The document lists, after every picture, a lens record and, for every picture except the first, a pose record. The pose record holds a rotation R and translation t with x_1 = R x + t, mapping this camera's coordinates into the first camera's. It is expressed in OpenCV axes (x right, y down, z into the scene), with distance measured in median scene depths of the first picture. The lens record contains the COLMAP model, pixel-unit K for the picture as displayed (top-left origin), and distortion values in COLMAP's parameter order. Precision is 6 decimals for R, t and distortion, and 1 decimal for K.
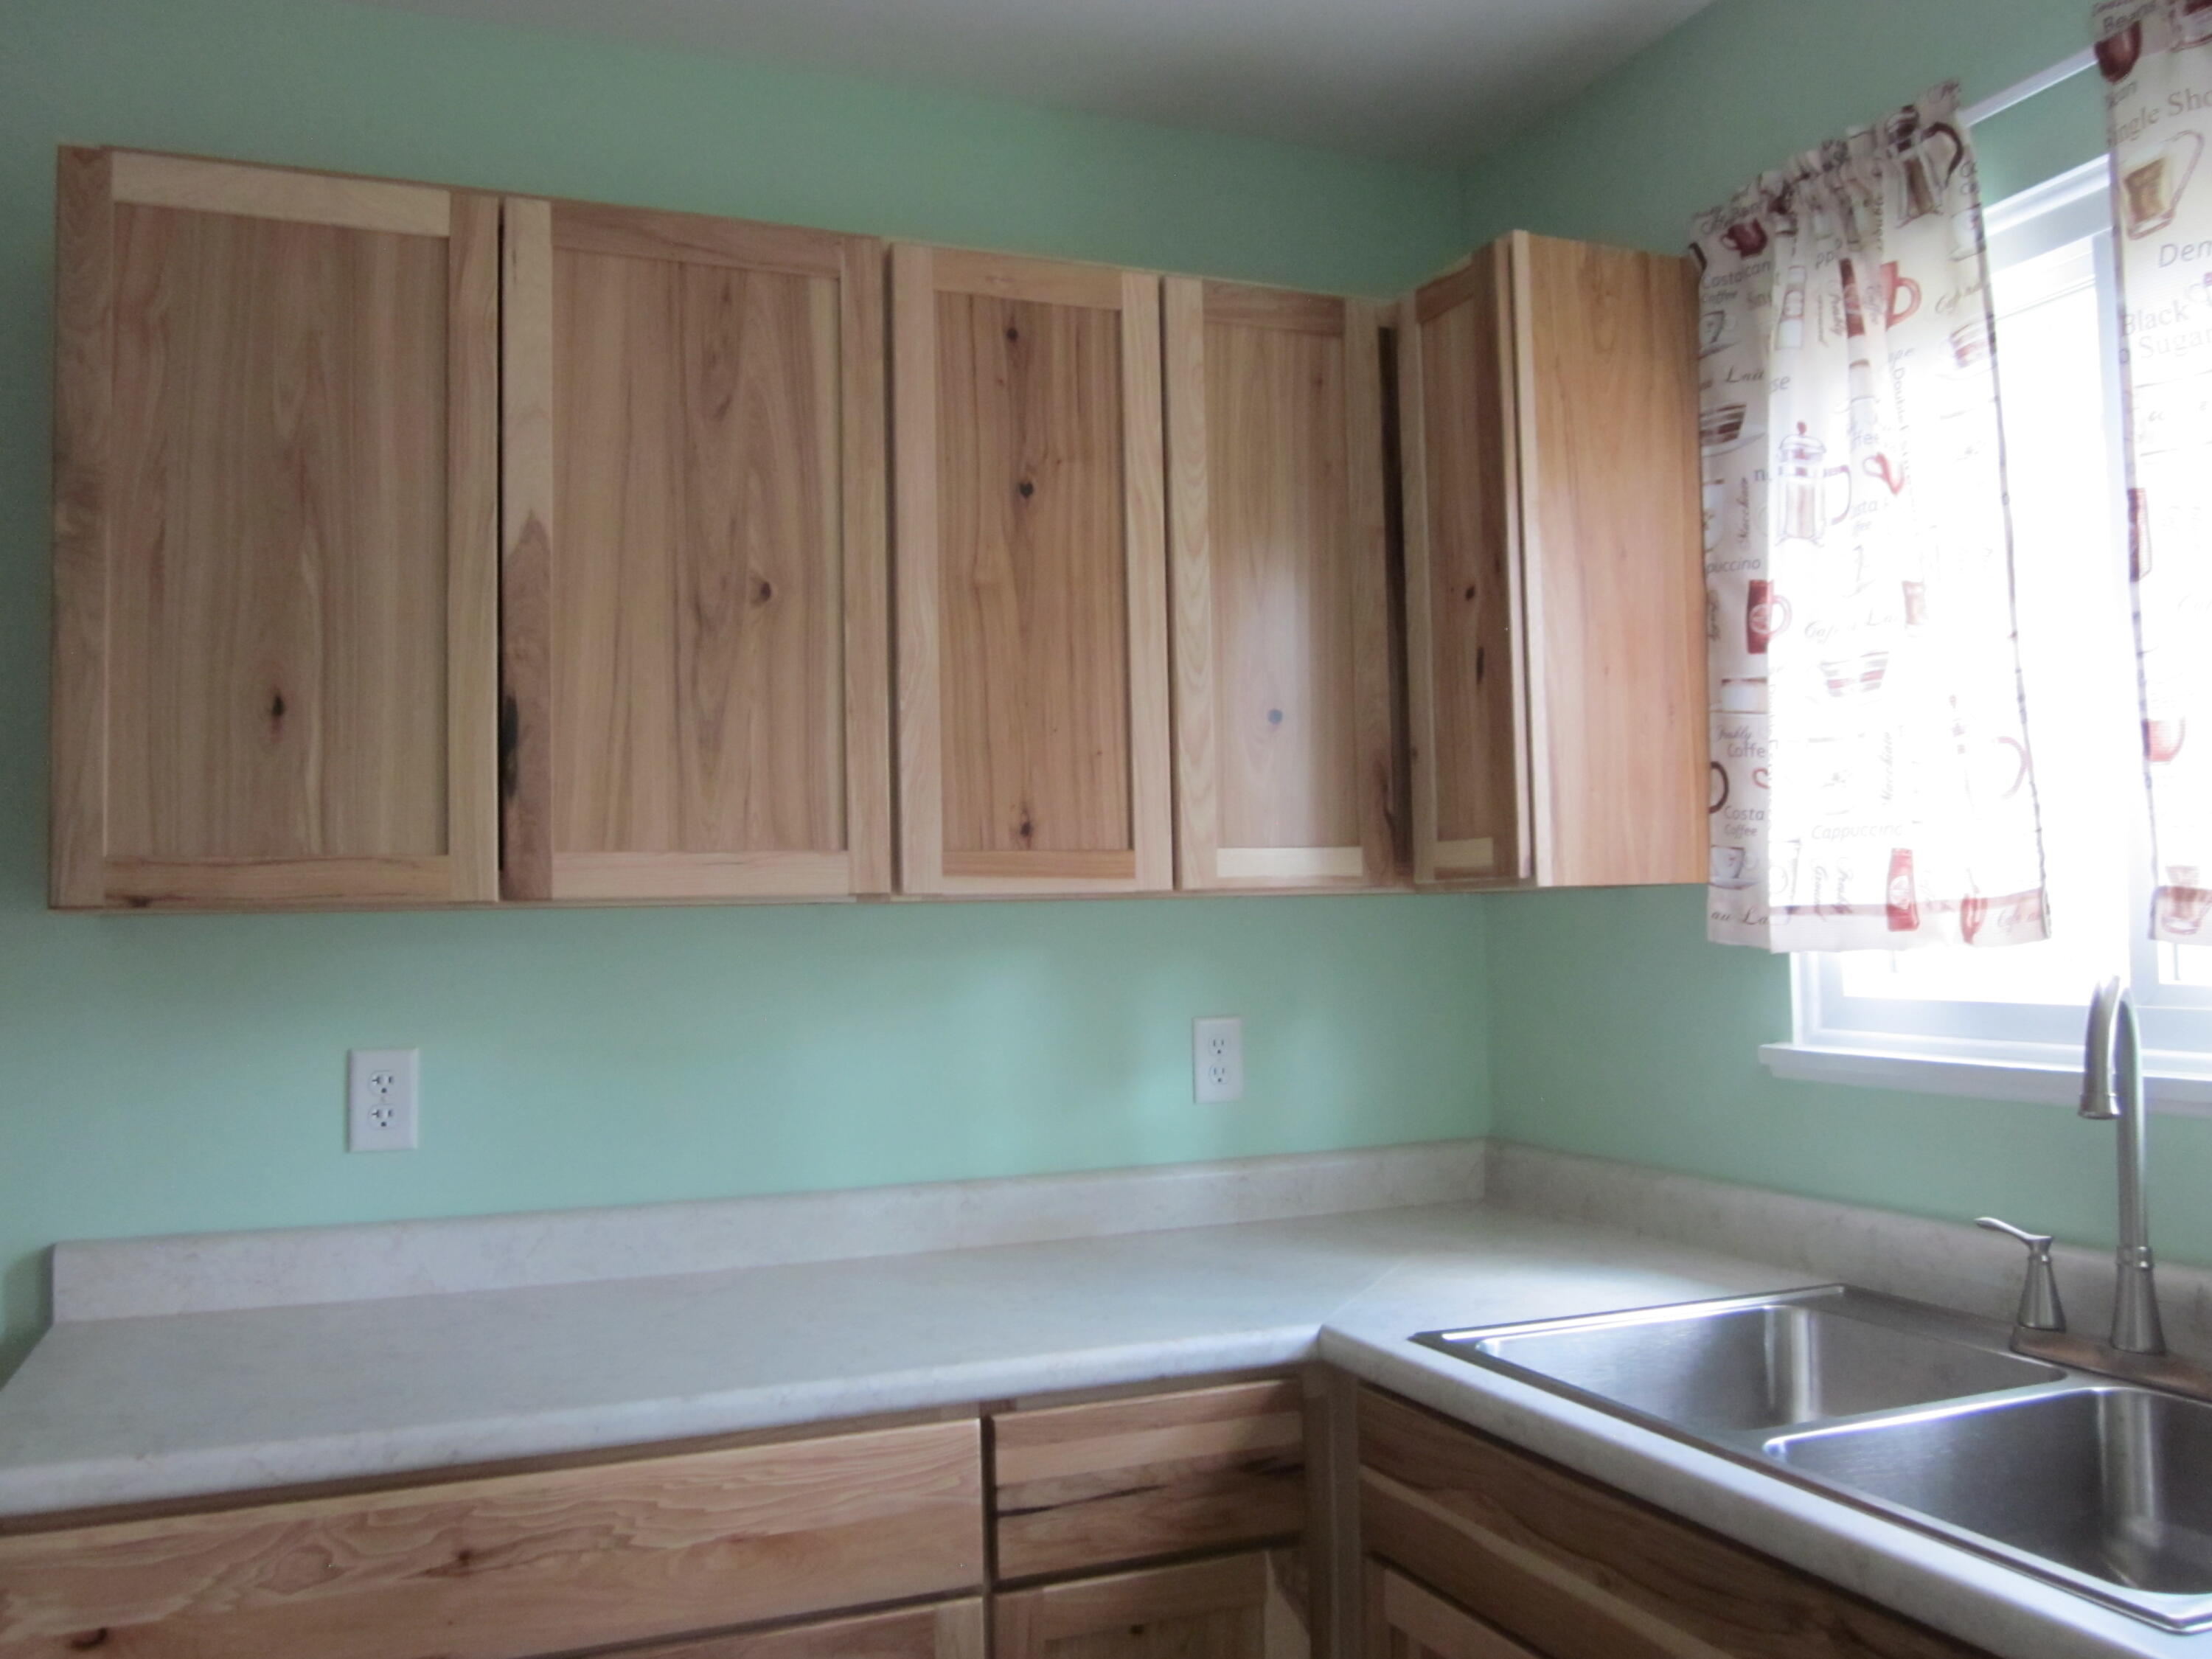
lens RADIAL K [[1840.8, 0, 1106.0], [0, 1840.8, 829.5], [0, 0, 1]] dist [-0.037173, 0.007824]
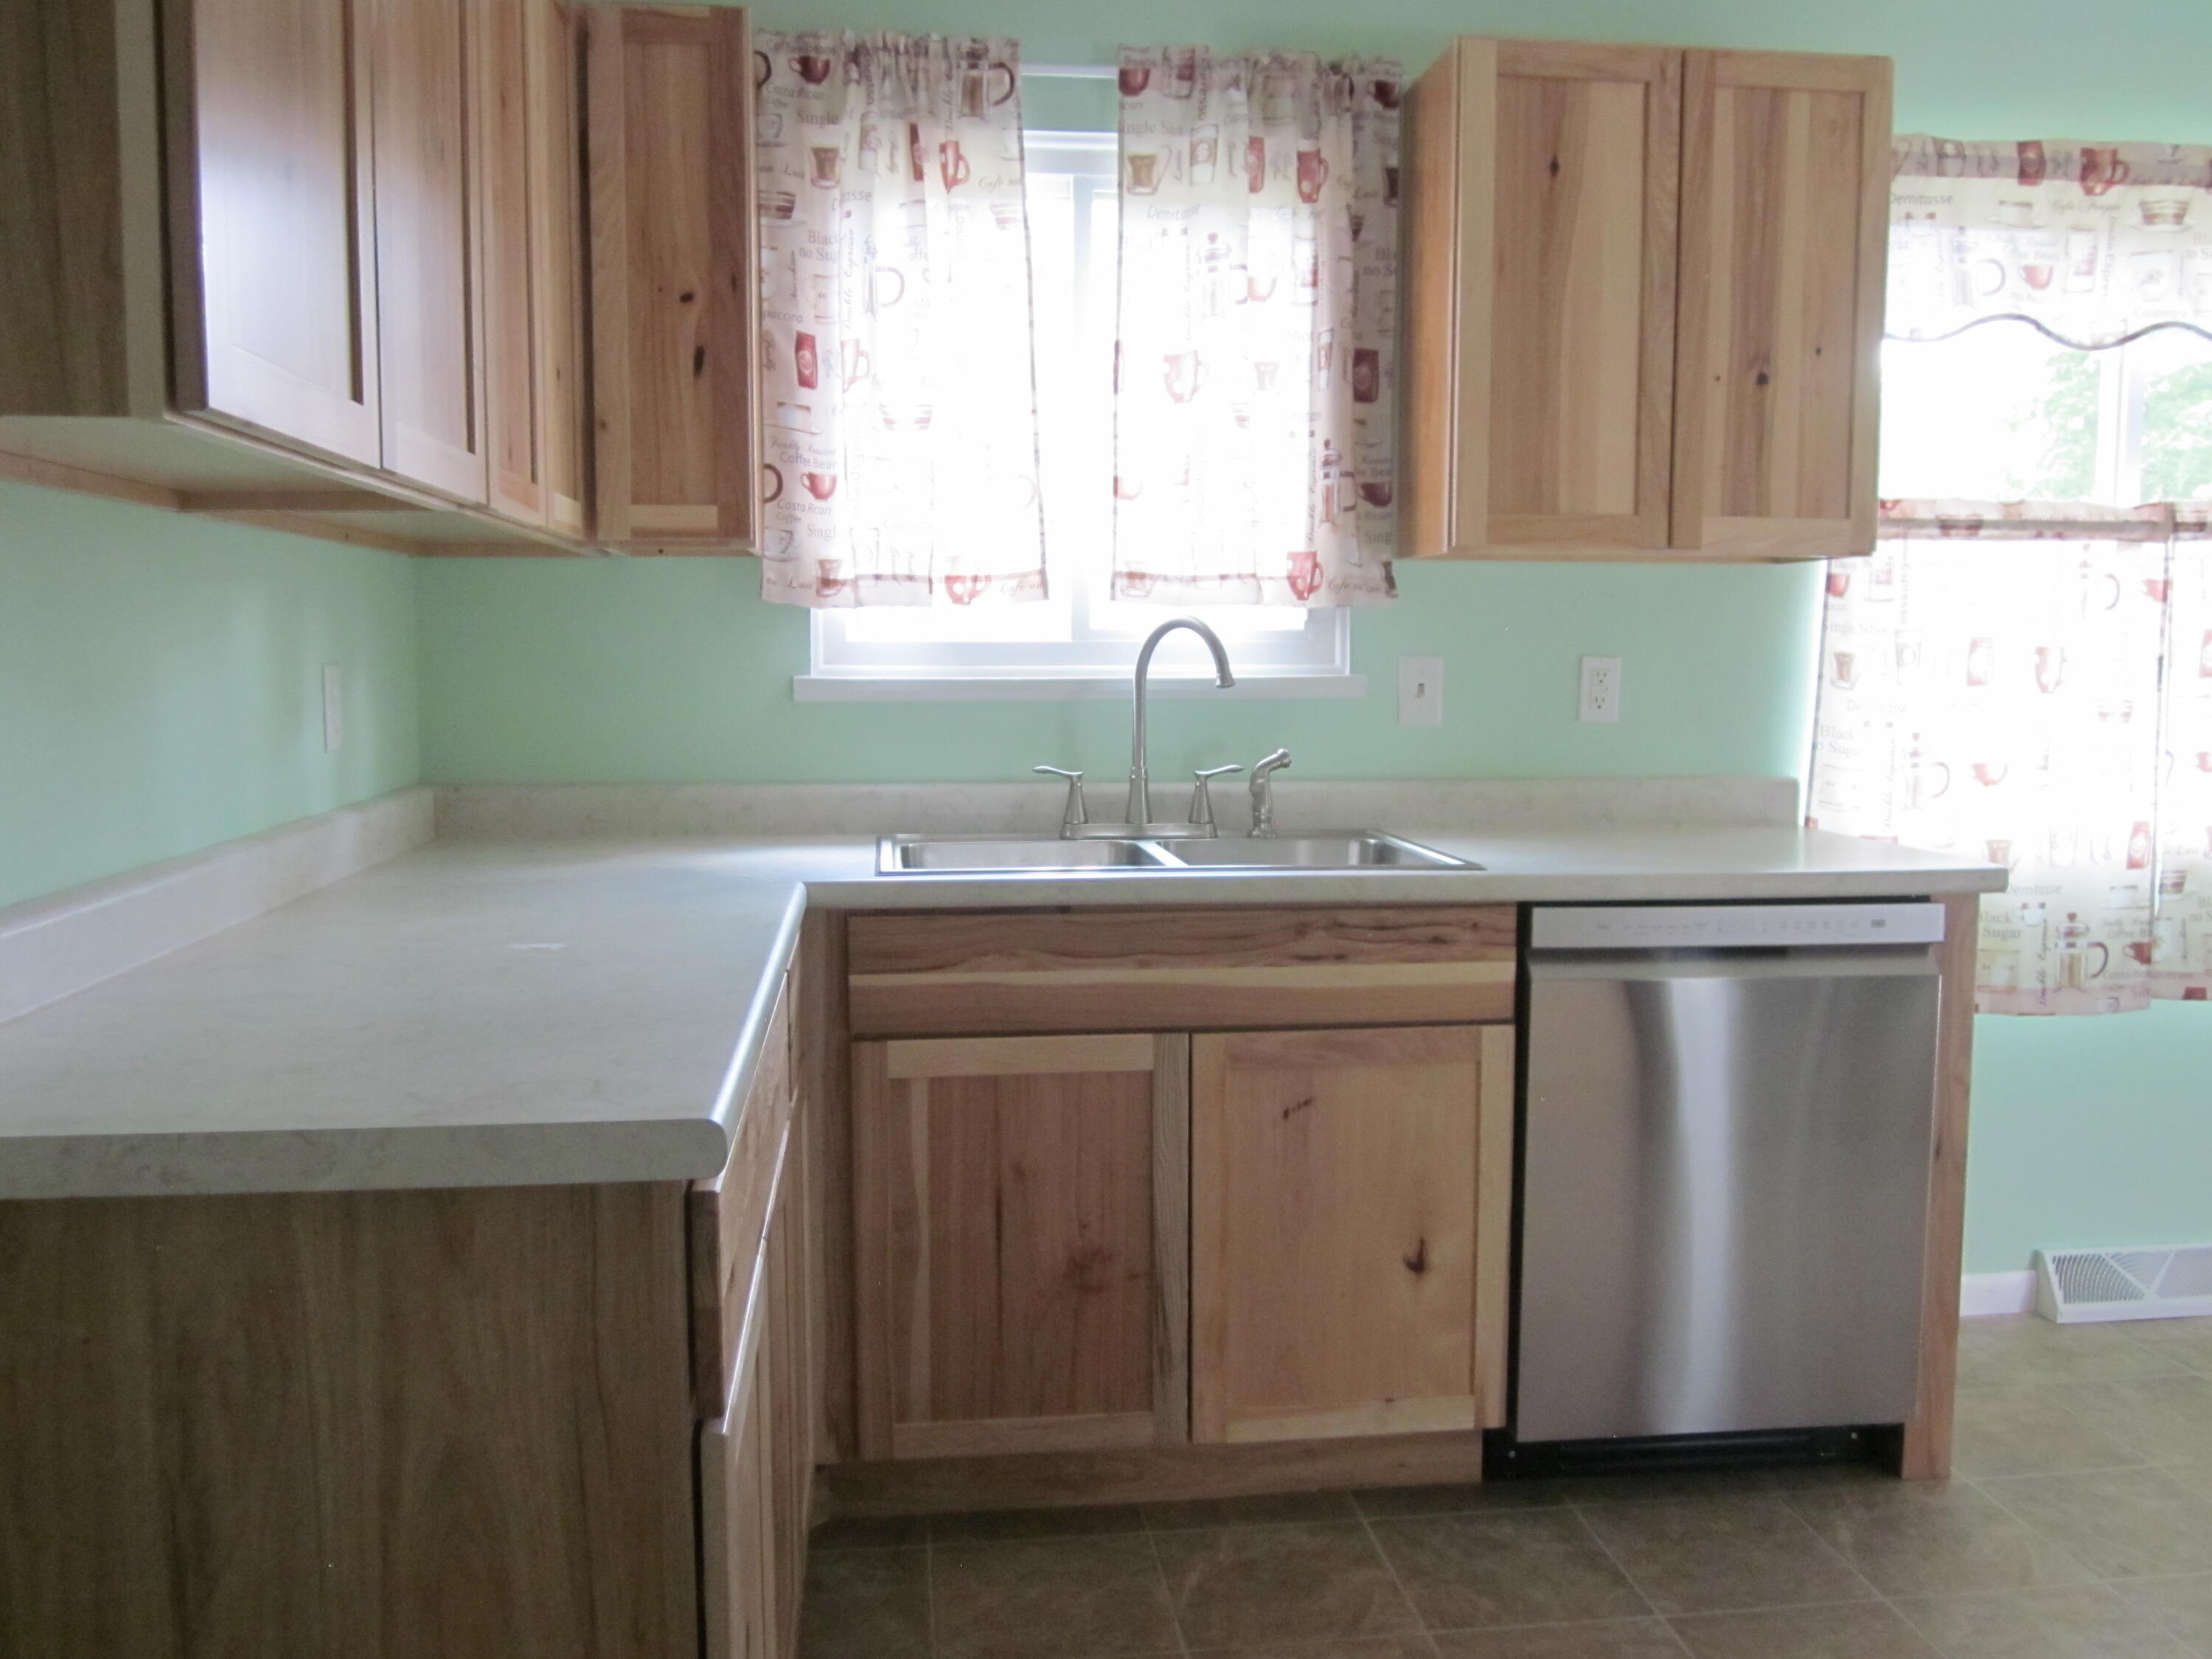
lens RADIAL K [[1840.8, 0, 1106.0], [0, 1840.8, 829.5], [0, 0, 1]] dist [-0.037173, 0.007824]
pose [[0.265867, -0.073091, 0.961235, -0.955640], [-0.053928, 0.994433, 0.090531, 0.098452], [-0.962500, -0.075906, 0.260445, 0.428618]]
